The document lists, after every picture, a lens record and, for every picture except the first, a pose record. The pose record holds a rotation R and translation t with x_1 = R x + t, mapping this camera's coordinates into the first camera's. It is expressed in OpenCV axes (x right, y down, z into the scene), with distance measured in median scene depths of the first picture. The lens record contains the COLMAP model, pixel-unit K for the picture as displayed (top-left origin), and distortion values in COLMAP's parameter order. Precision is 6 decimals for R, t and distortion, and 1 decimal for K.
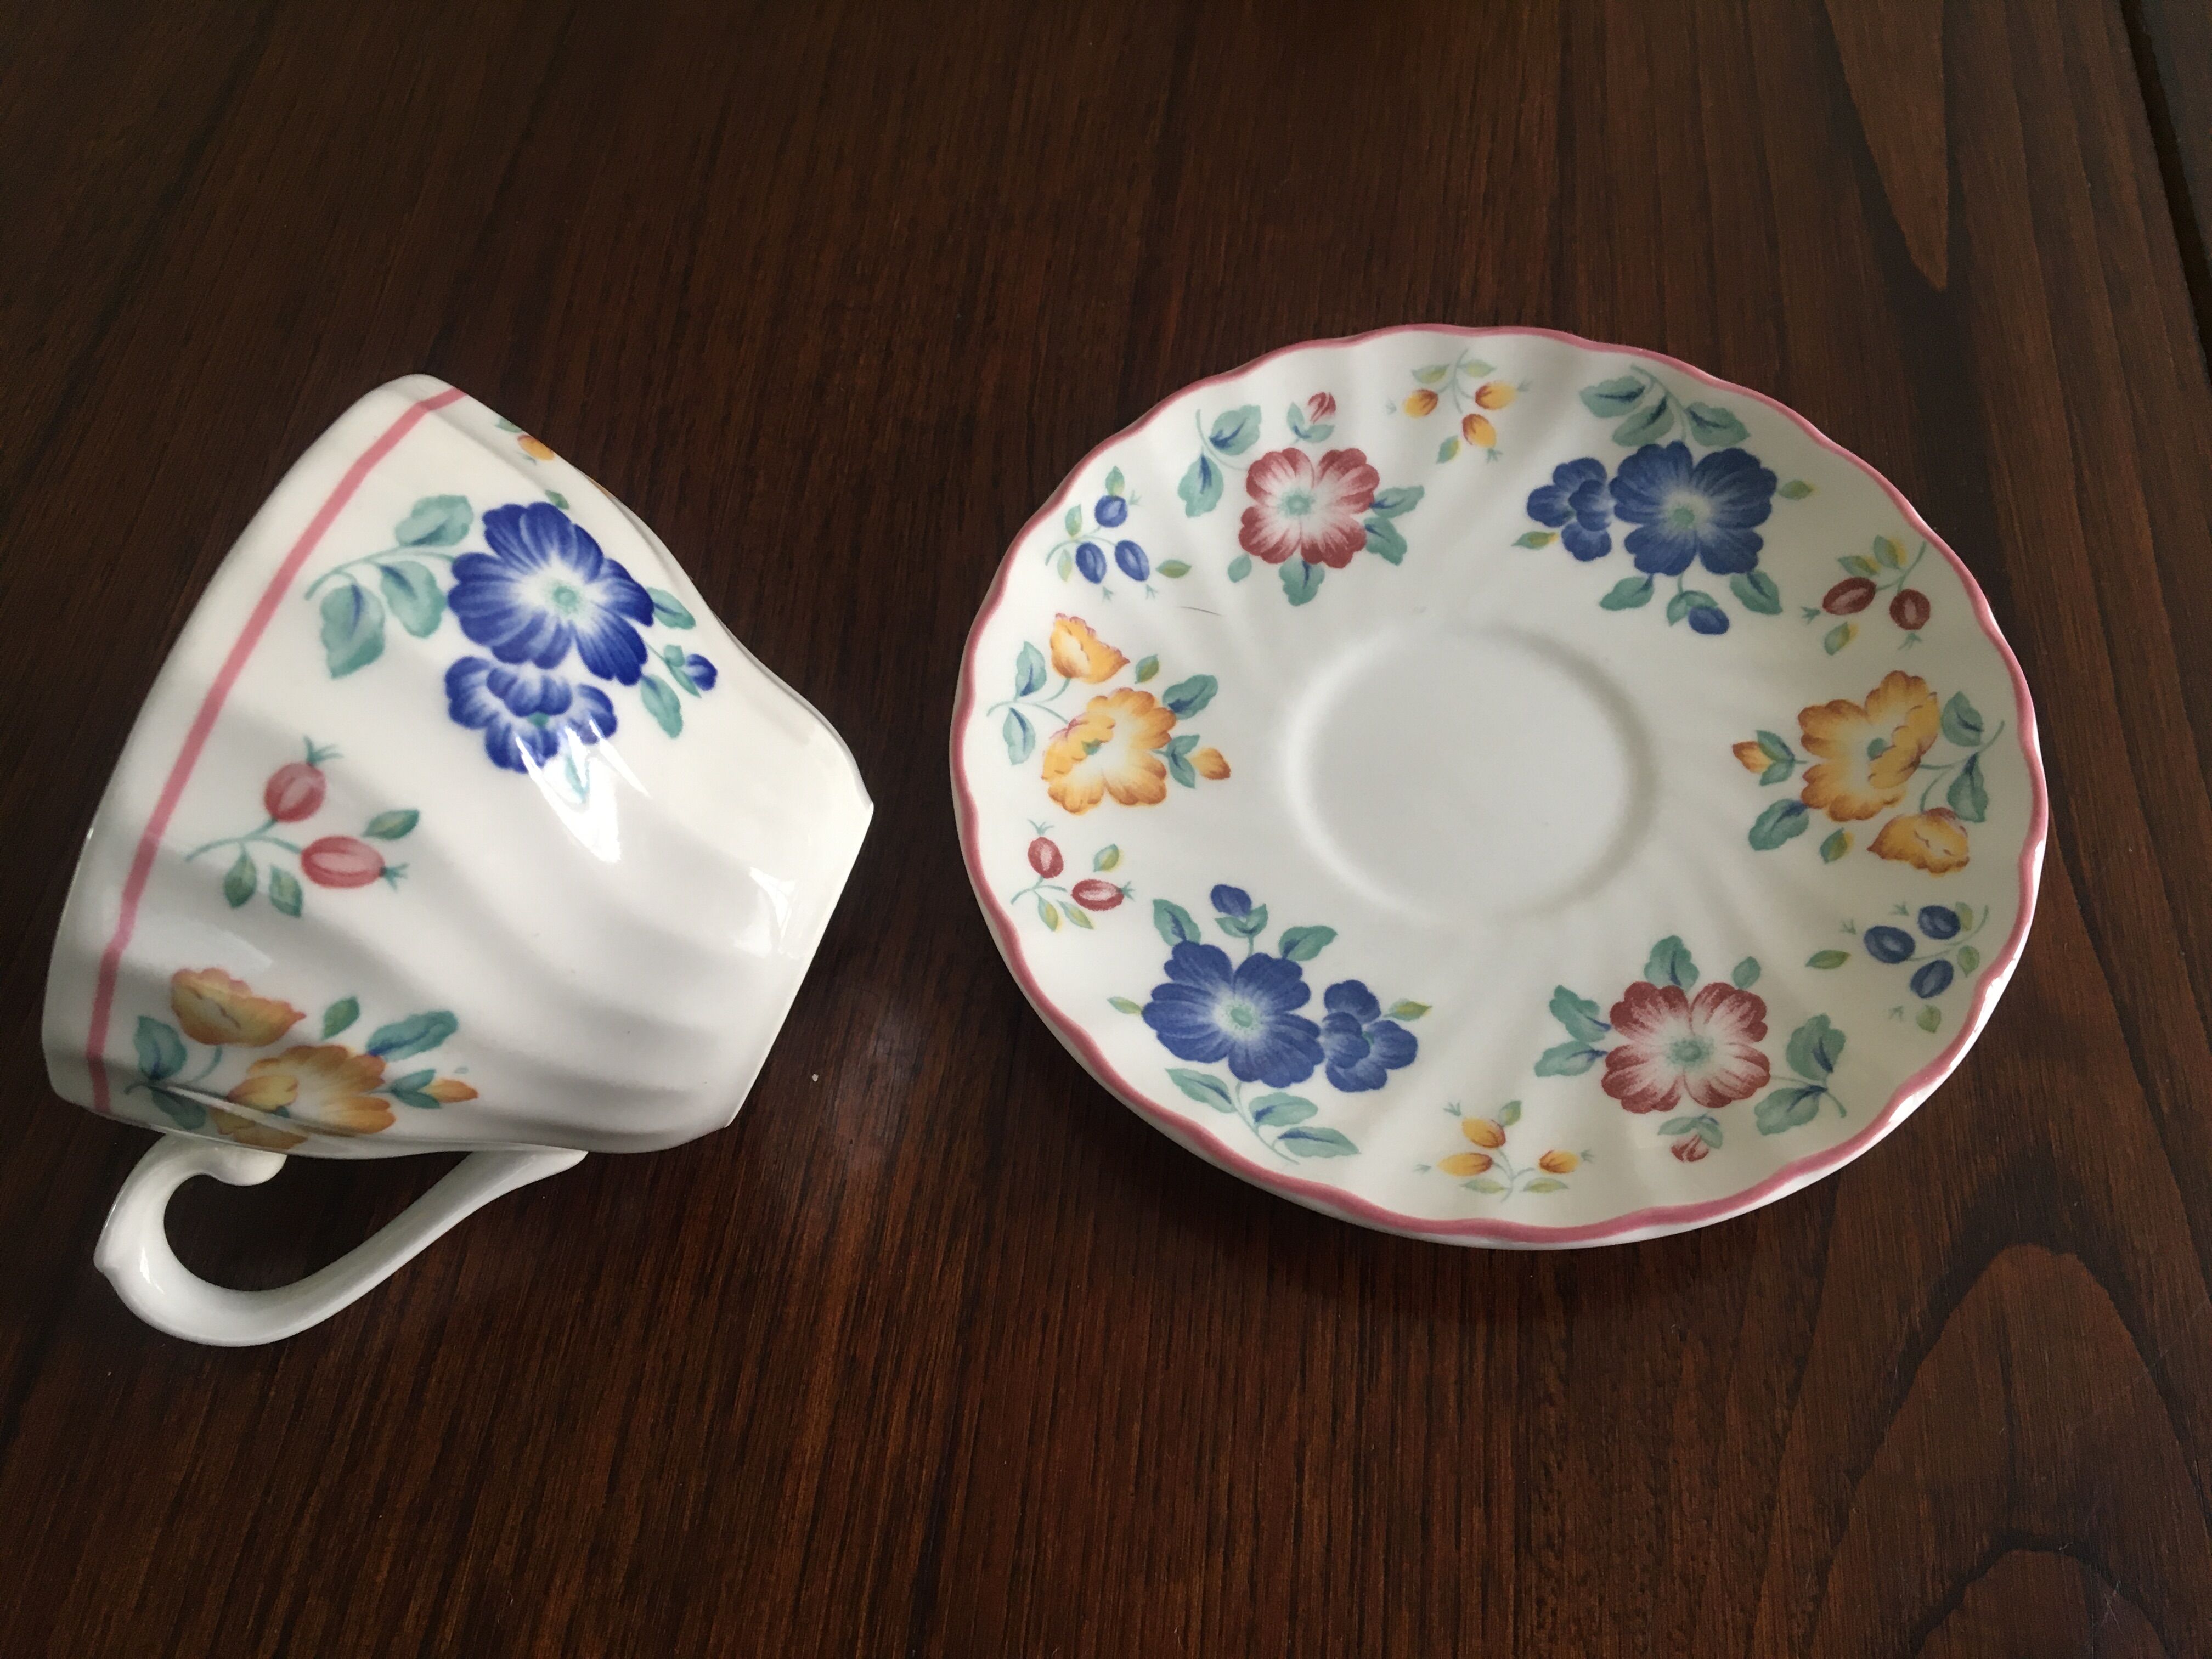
lens RADIAL K [[1968.1, 0, 1107.5], [0, 1968.1, 790.0], [0, 0, 1]] dist [0.164202, -0.337071]
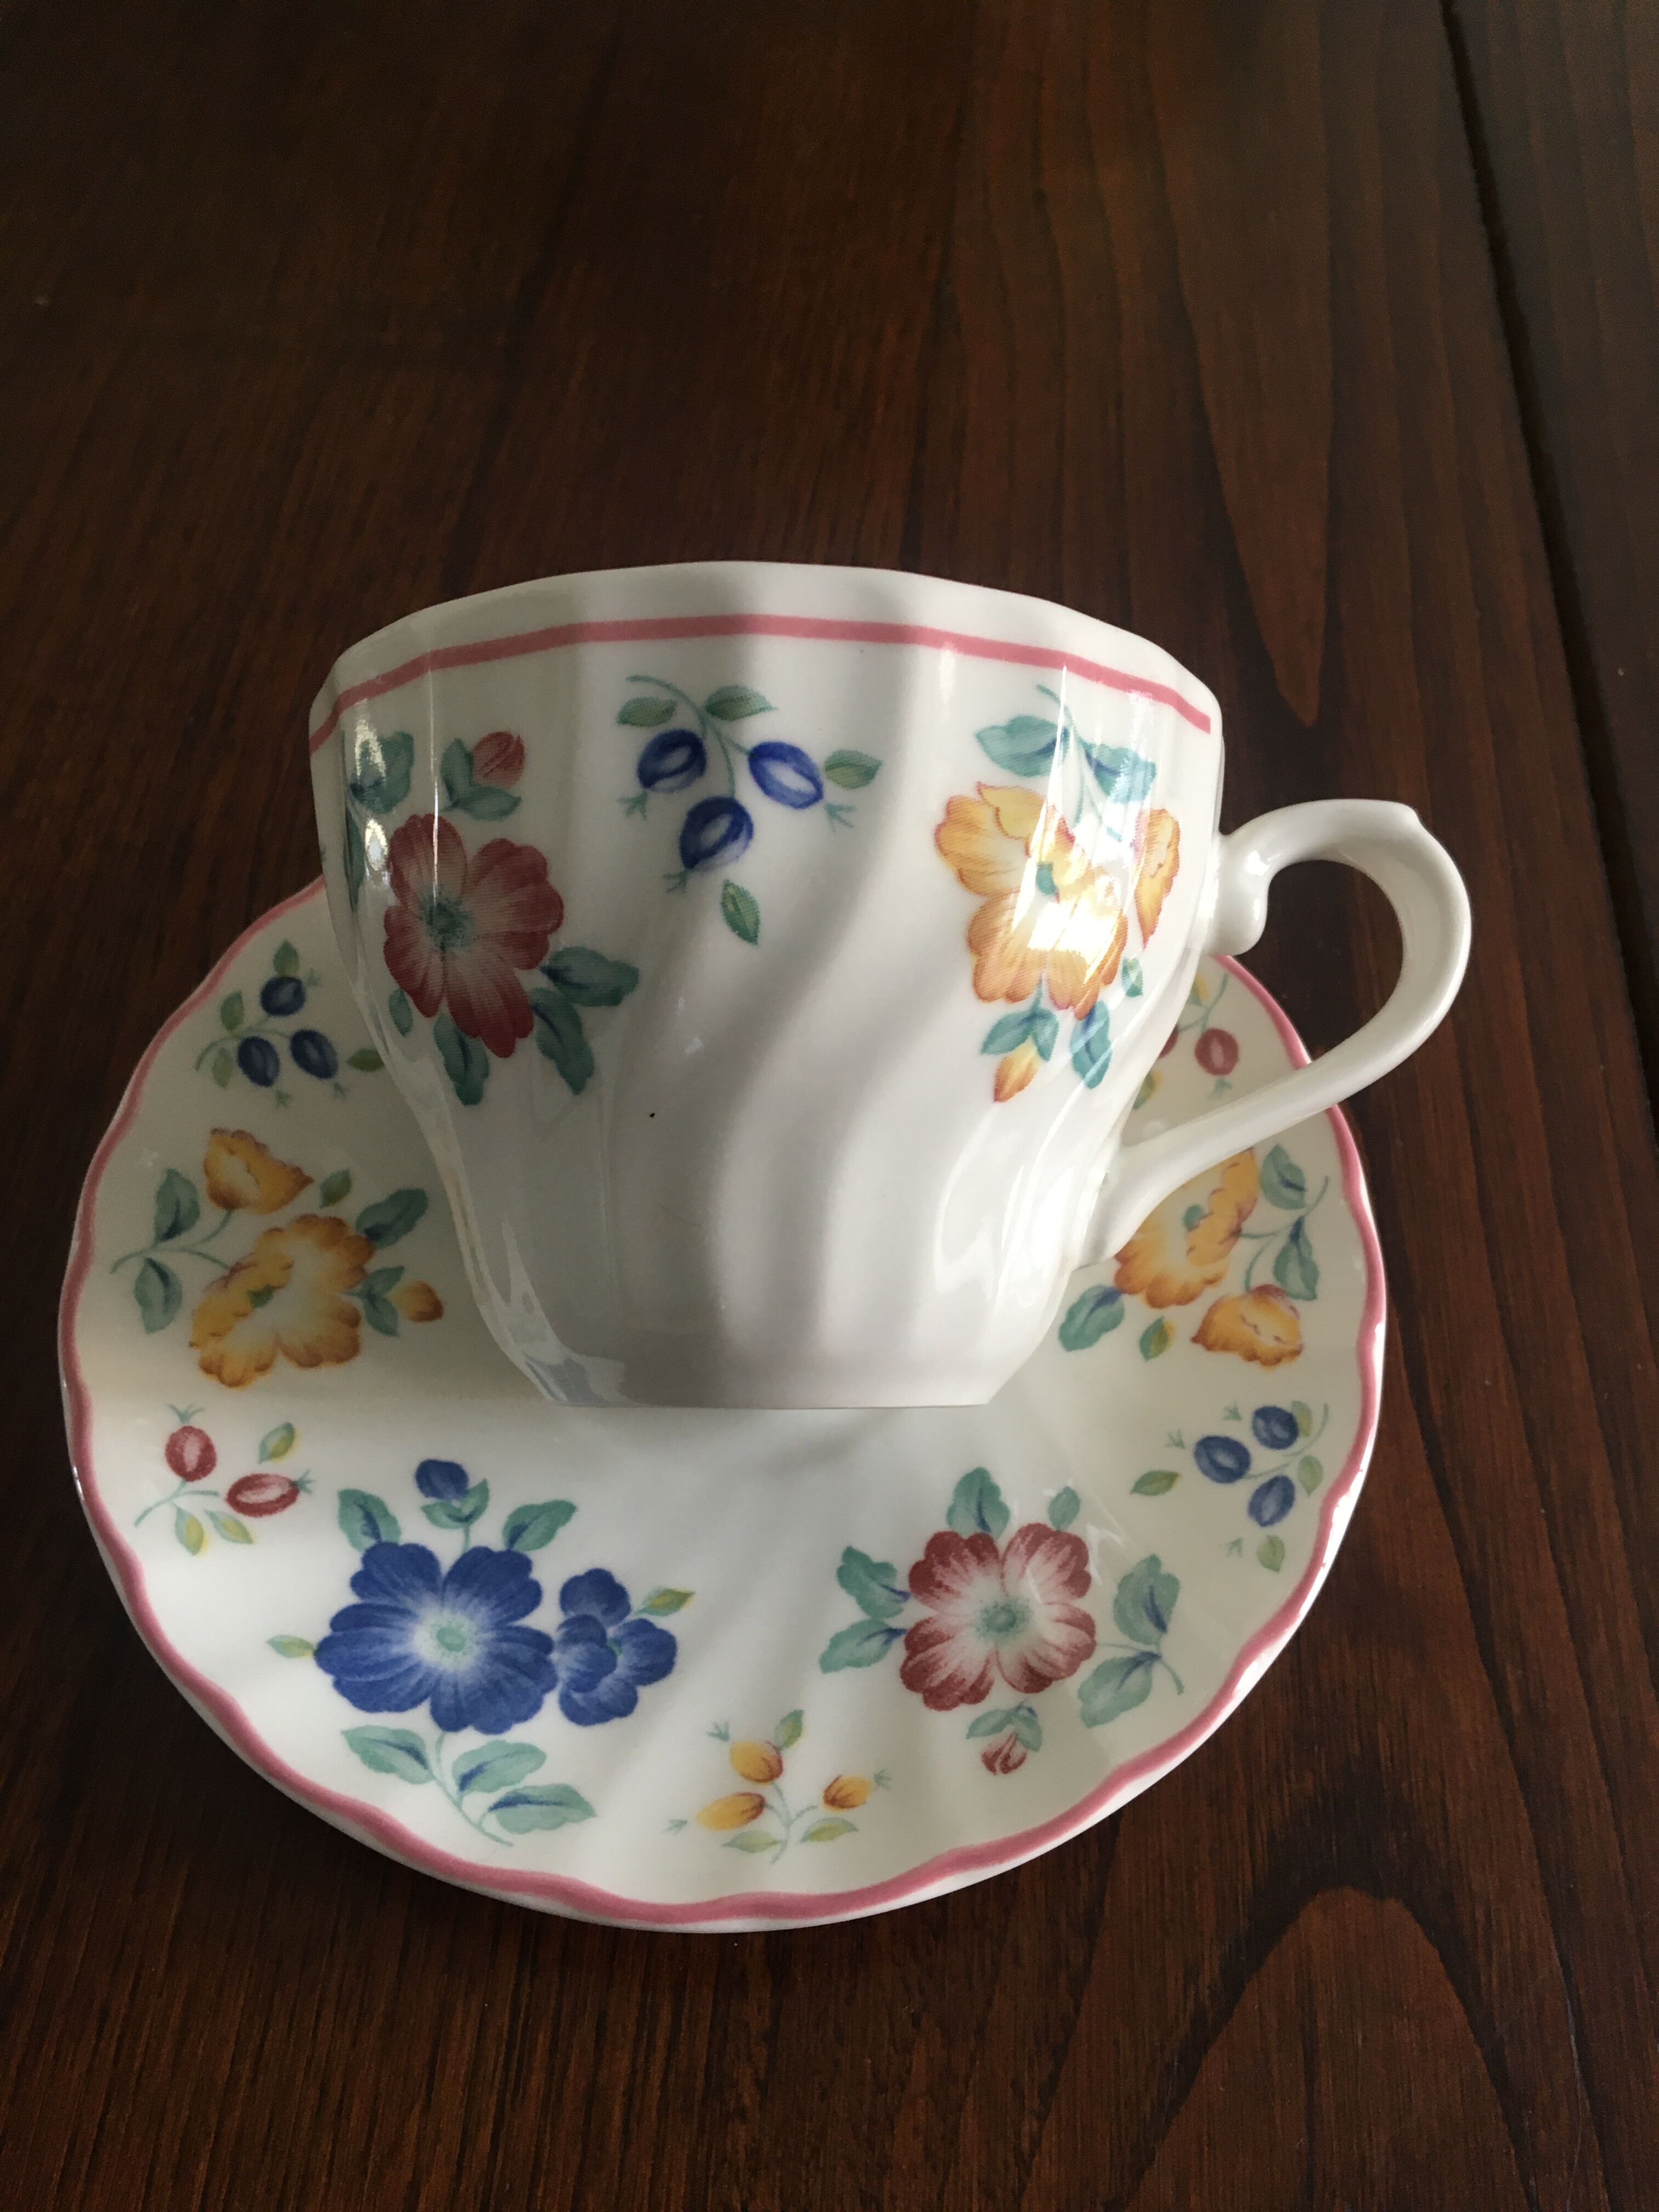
lens RADIAL K [[1968.1, 0, 826.8], [0, 1968.1, 1080.6], [0, 0, 1]] dist [0.164202, -0.337071]
pose [[0.988027, -0.078068, 0.133072, 0.126859], [0.085493, 0.995031, -0.051023, -0.051810], [-0.128427, 0.061789, 0.989792, 0.184404]]
